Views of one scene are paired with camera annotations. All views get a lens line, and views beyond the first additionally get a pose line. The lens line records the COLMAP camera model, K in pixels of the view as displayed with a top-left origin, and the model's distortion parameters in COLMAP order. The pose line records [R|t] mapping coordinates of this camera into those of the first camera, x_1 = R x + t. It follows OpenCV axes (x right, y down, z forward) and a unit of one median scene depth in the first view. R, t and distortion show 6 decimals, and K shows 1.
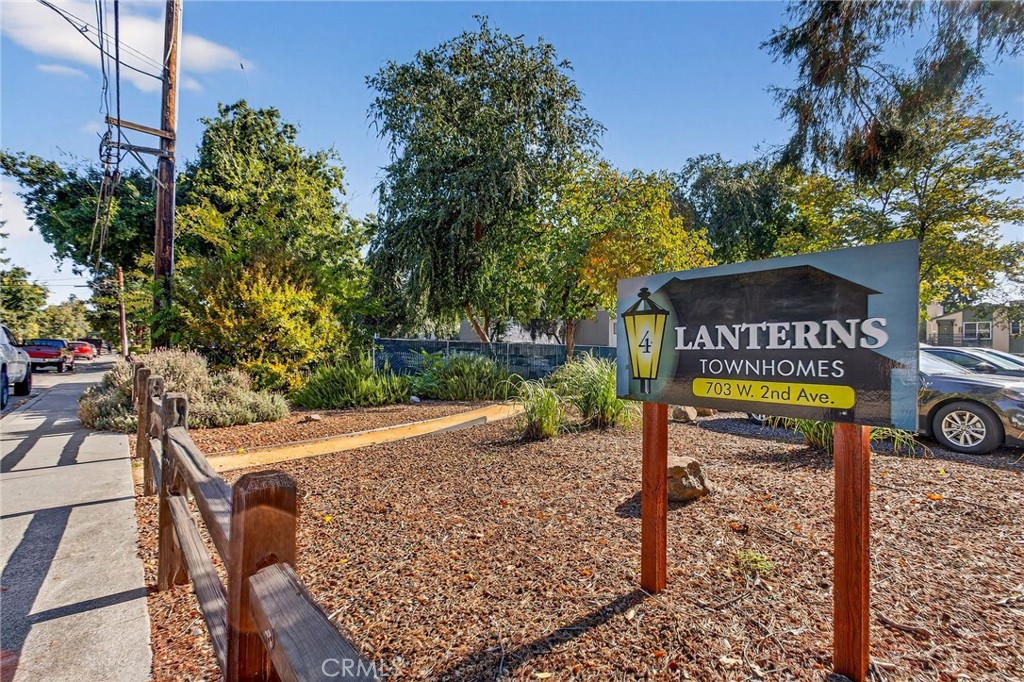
lens RADIAL K [[492.5, 0, 511.3], [0, 492.5, 338.6], [0, 0, 1]] dist [-0.005836, 0.001199]
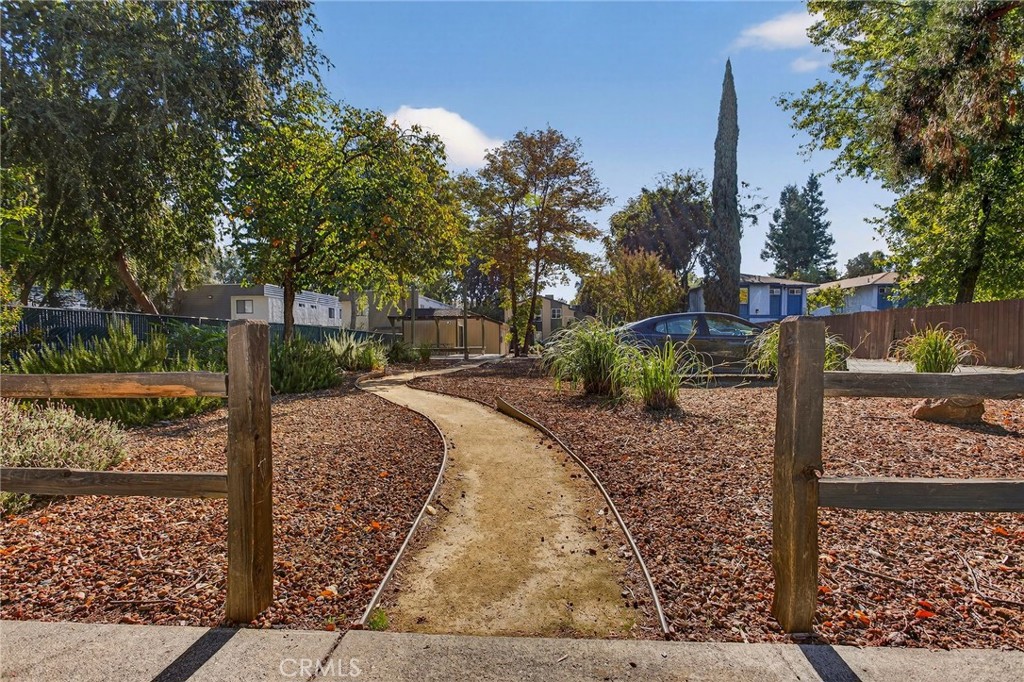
lens RADIAL K [[492.5, 0, 512.4], [0, 492.5, 346.1], [0, 0, 1]] dist [-0.005836, 0.001199]
pose [[0.672598, -0.031129, 0.739353, -1.813879], [-0.004807, 0.998910, 0.046430, 0.108467], [-0.739993, -0.034782, 0.671715, 1.433603]]
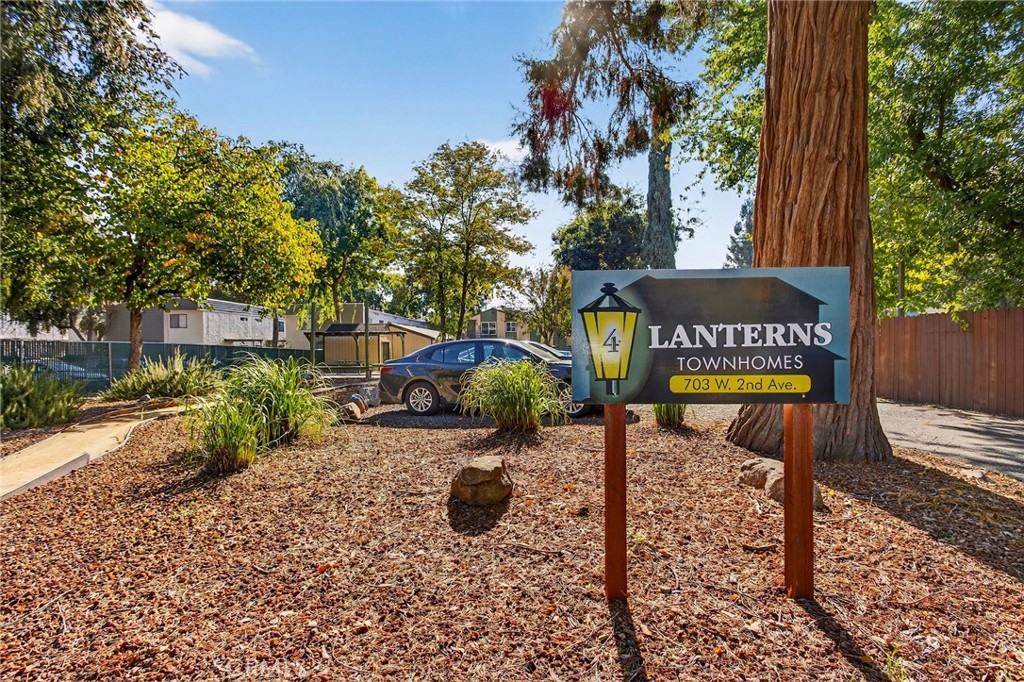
lens RADIAL K [[492.5, 0, 509.8], [0, 492.5, 346.4], [0, 0, 1]] dist [-0.005836, 0.001199]
pose [[0.661548, -0.016261, 0.749727, -0.558675], [-0.003325, 0.999691, 0.024617, -0.005046], [-0.749896, -0.018778, 0.661290, 0.514286]]
